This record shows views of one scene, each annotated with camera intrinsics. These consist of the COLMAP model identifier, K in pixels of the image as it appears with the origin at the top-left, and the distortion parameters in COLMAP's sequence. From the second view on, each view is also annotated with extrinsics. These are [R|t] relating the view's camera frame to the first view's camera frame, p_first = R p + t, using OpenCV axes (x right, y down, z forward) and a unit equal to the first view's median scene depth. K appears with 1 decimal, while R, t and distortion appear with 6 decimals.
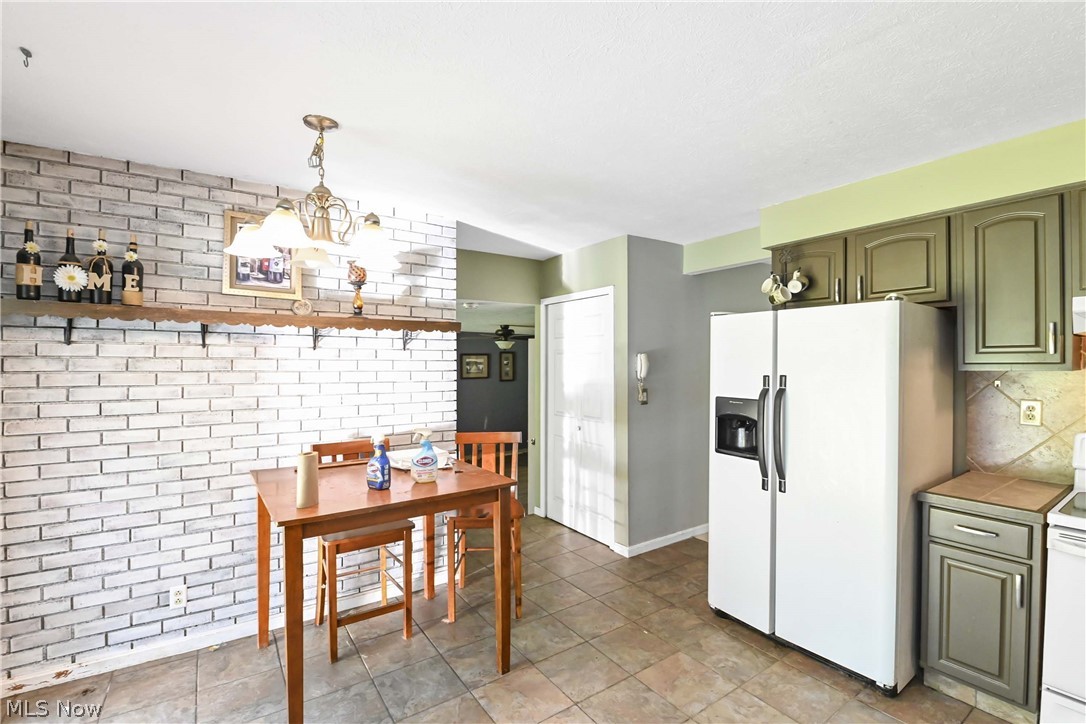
lens RADIAL K [[477.7, 0, 539.5], [0, 477.7, 363.1], [0, 0, 1]] dist [-0.001863, -0.008764]
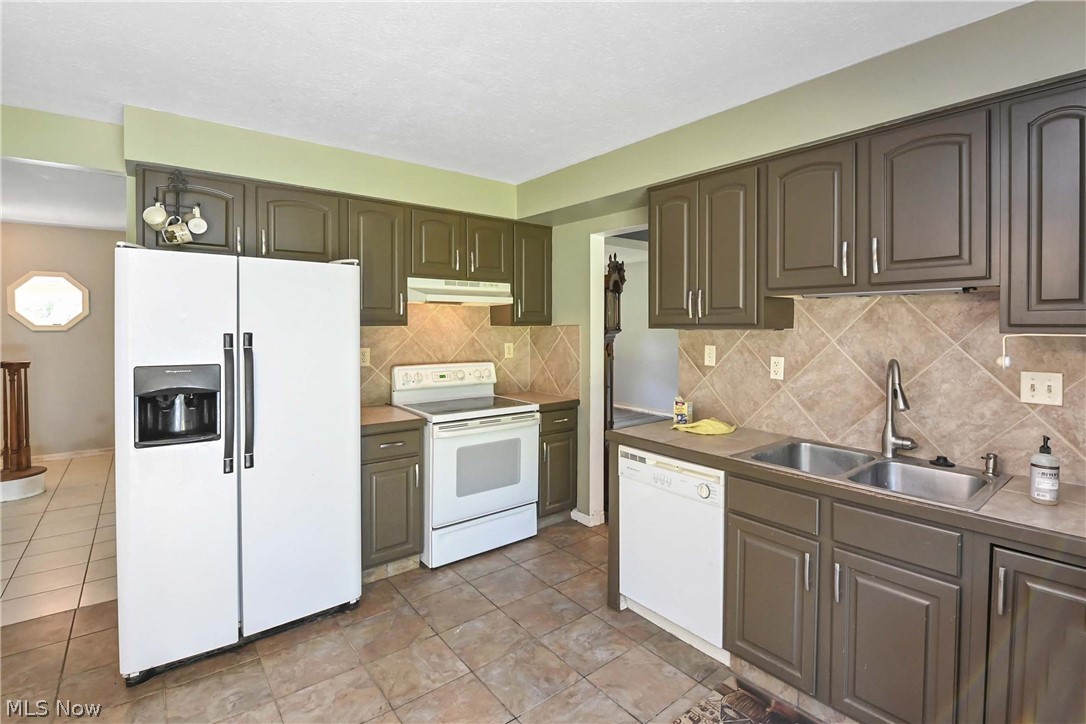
lens RADIAL K [[525.5, 0, 592.3], [0, 525.5, 332.8], [0, 0, 1]] dist [-0.008718, -0.001411]
pose [[-0.125518, -0.015314, 0.991973, -0.502807], [-0.003366, 0.999882, 0.015010, 0.009066], [-0.992086, -0.001455, -0.125555, 0.497332]]
